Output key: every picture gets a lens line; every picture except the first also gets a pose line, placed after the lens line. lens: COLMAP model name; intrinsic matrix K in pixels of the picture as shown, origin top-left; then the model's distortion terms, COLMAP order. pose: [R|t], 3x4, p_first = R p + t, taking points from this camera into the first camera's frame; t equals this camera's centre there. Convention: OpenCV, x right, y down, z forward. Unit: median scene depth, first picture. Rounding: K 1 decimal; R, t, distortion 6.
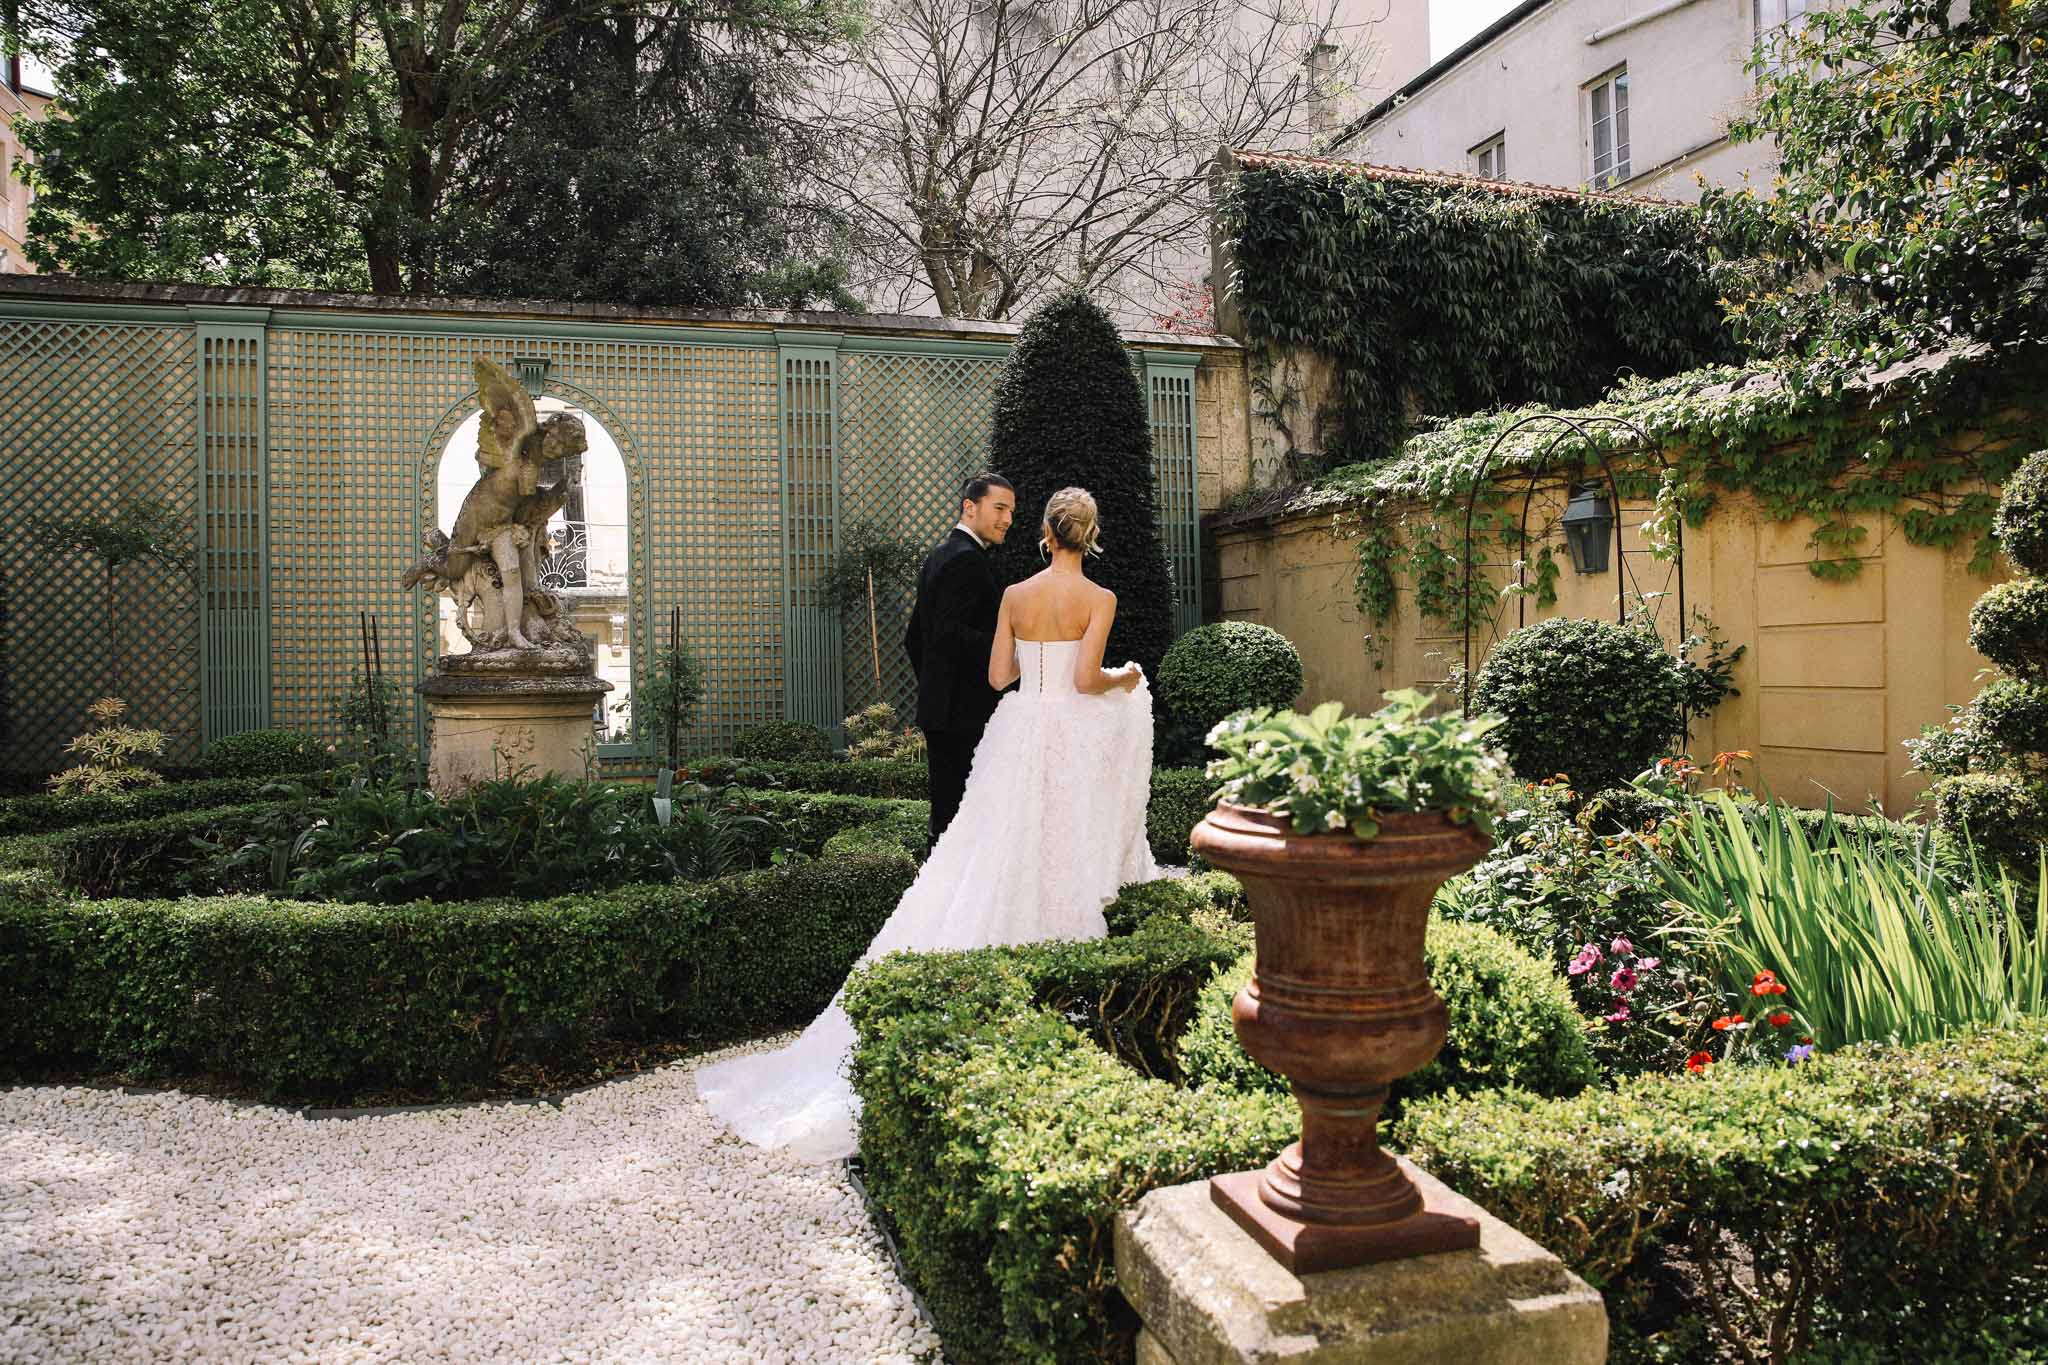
lens RADIAL K [[1430.8, 0, 1024.0], [0, 1430.8, 682.5], [0, 0, 1]] dist [-0.131865, 0.095847]
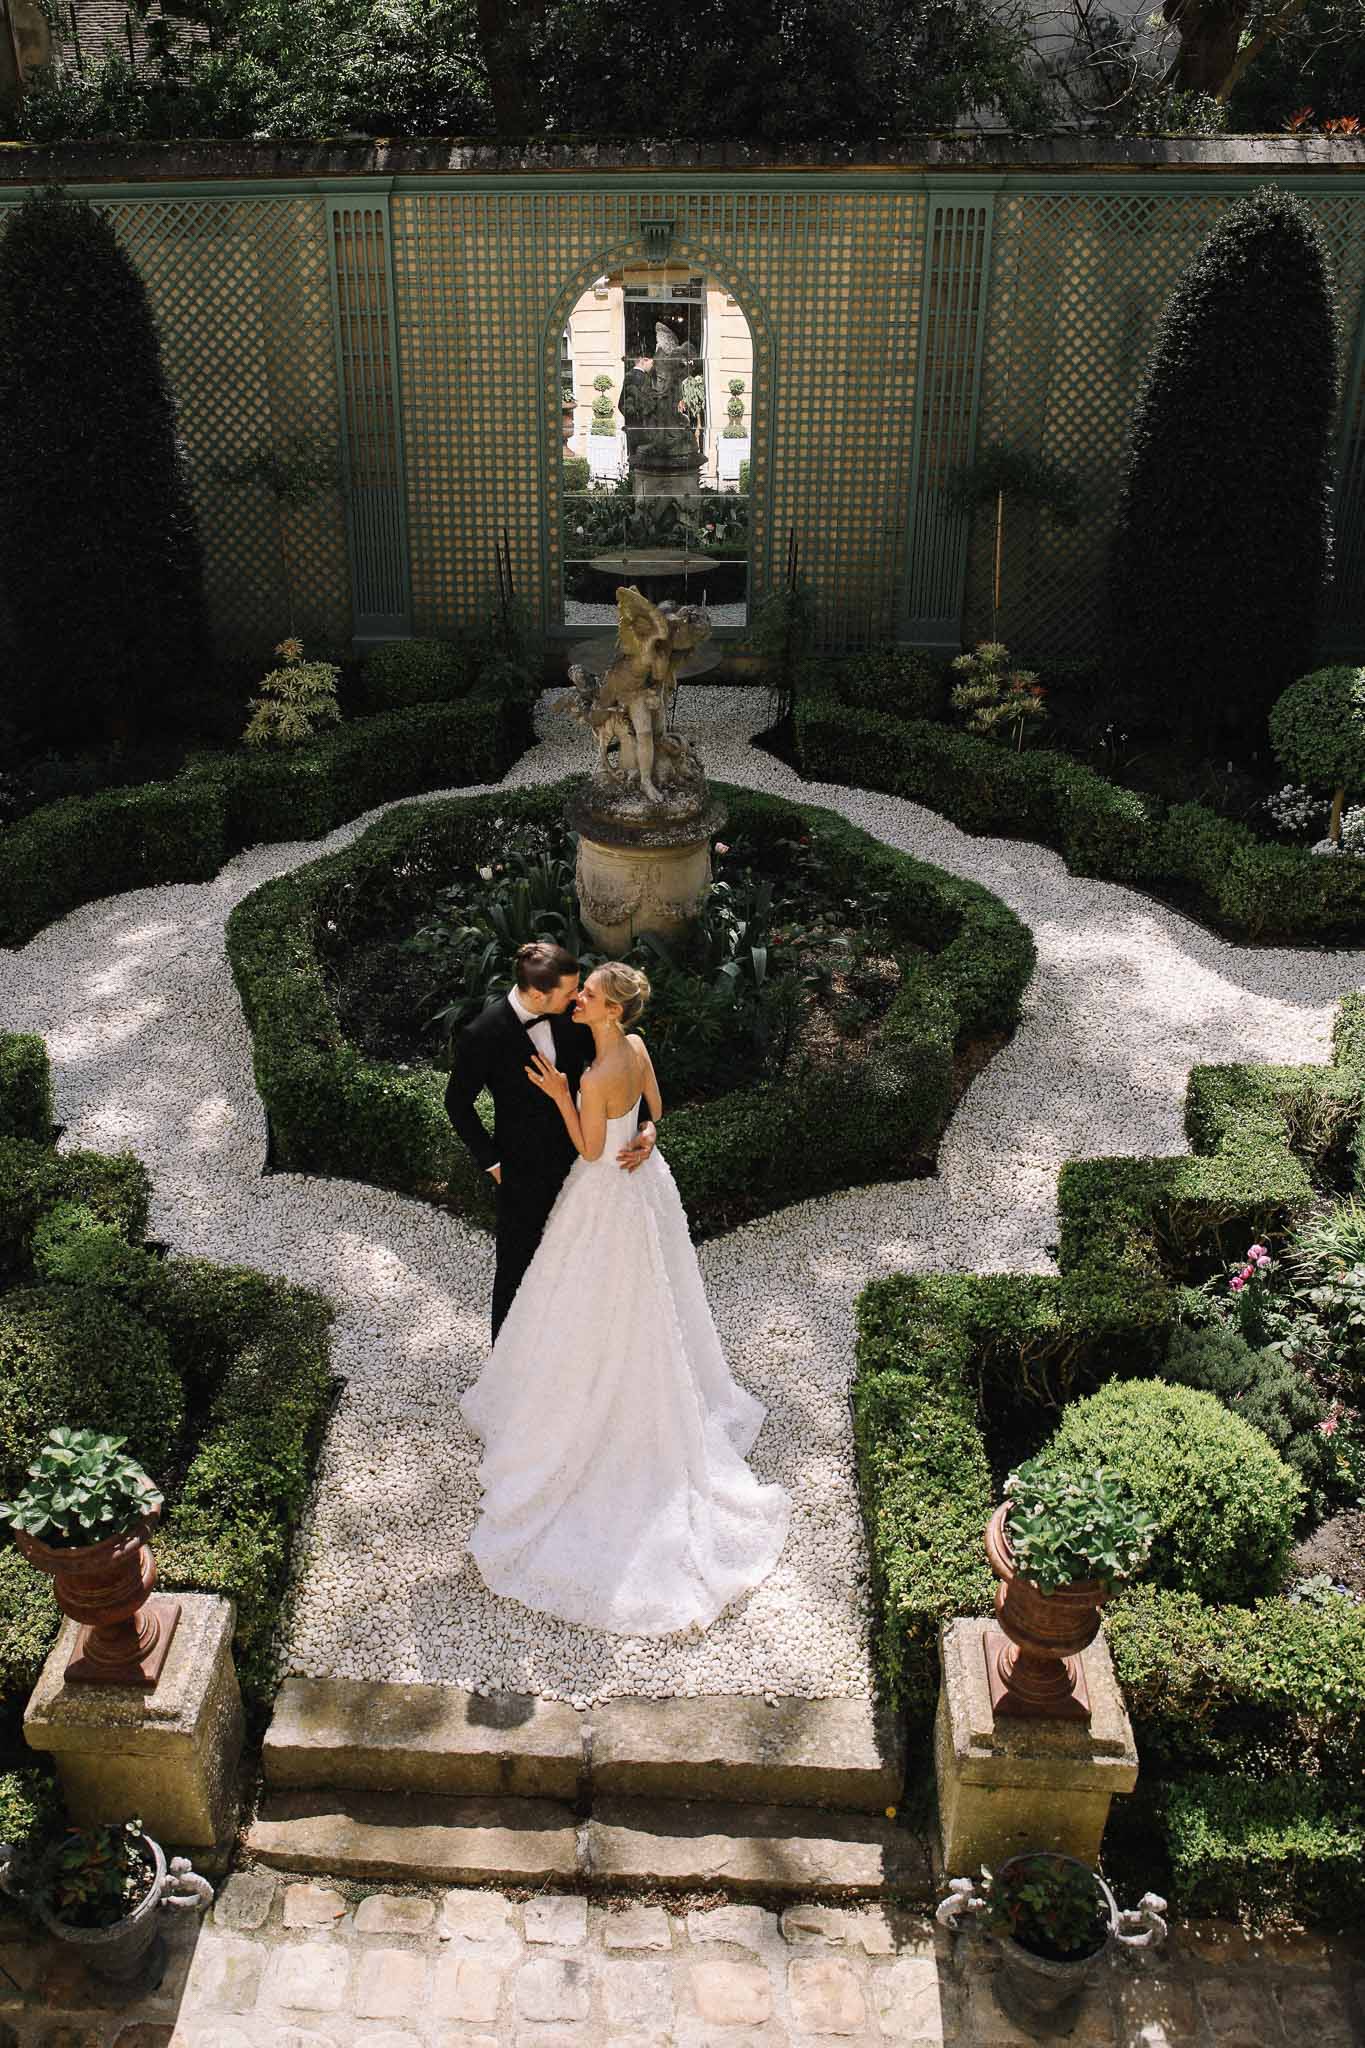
lens RADIAL K [[1666.5, 0, 587.5], [0, 1666.5, 1025.2], [0, 0, 1]] dist [-0.133361, 0.114056]
pose [[0.934863, 0.176775, -0.307867, 0.056073], [-0.008762, 0.878434, 0.477784, -0.517324], [0.354901, -0.443965, 0.822764, -0.250891]]
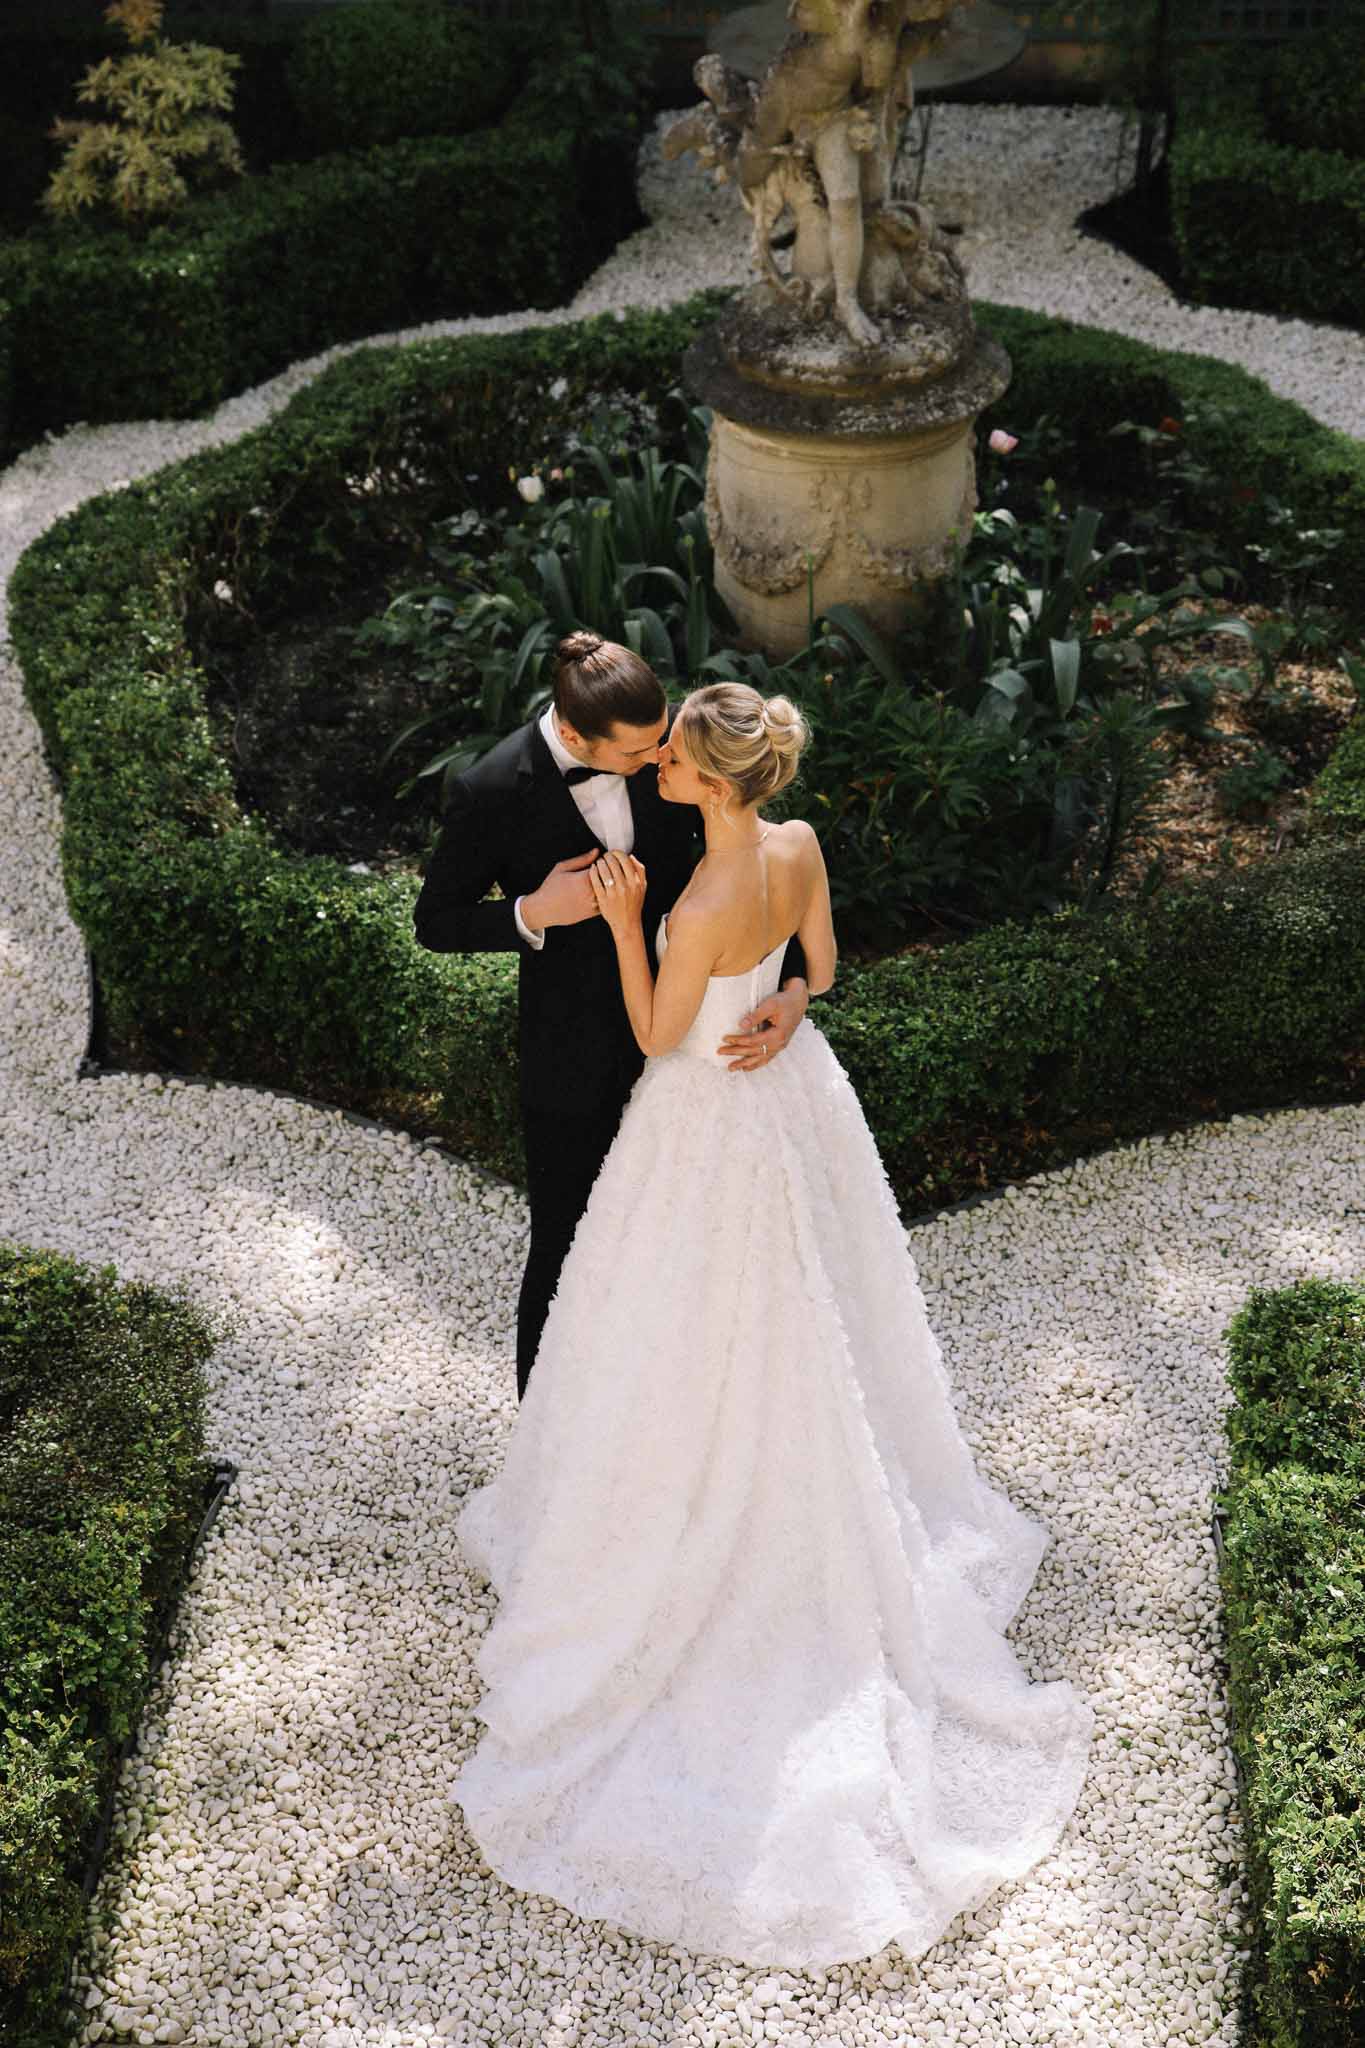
lens RADIAL K [[3331.4, 0, 676.9], [0, 3331.4, 1064.8], [0, 0, 1]] dist [0.106427, 0.203802]
pose [[0.924179, 0.211374, -0.318141, 0.084308], [-0.005679, 0.840430, 0.541890, -0.522553], [0.381916, -0.498997, 0.777909, -0.272744]]
